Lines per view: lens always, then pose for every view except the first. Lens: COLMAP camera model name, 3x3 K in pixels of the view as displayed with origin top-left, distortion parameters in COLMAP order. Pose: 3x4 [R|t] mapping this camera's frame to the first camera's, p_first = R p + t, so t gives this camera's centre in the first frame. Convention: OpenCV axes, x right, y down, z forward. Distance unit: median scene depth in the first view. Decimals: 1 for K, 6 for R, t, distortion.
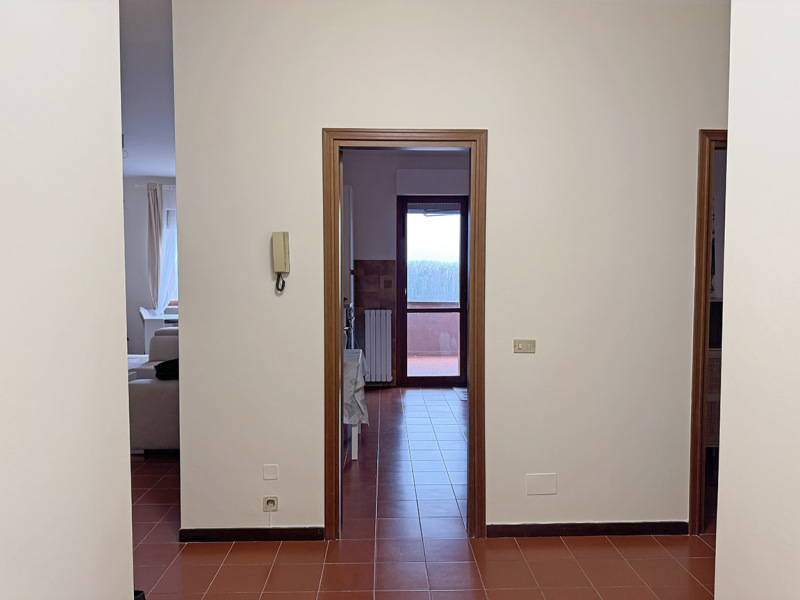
lens RADIAL K [[550.4, 0, 399.8], [0, 550.4, 302.9], [0, 0, 1]] dist [-0.004219, -0.016754]
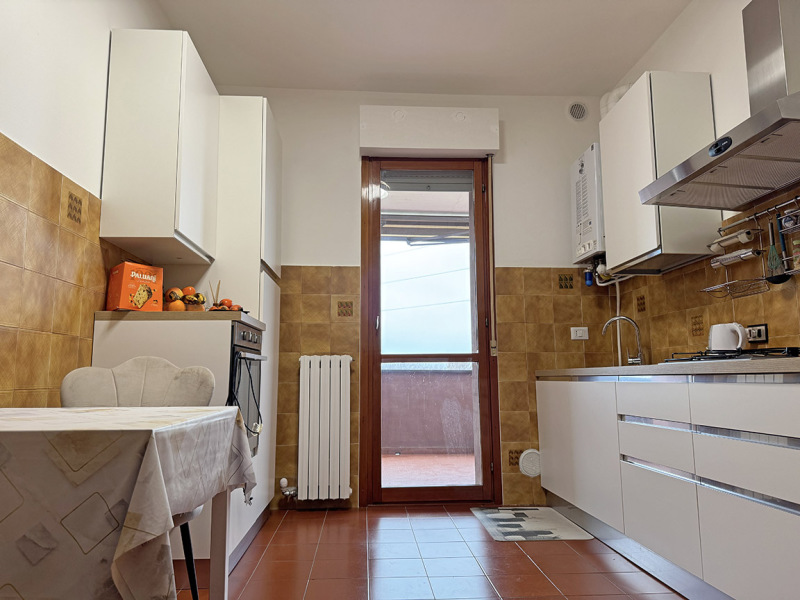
lens RADIAL K [[550.4, 0, 396.0], [0, 550.4, 295.8], [0, 0, 1]] dist [-0.004219, -0.016754]
pose [[0.999083, 0.000389, 0.042806, 0.004995], [0.008611, 0.977691, -0.209873, 0.066982], [-0.041933, 0.210049, 0.976791, 0.467203]]
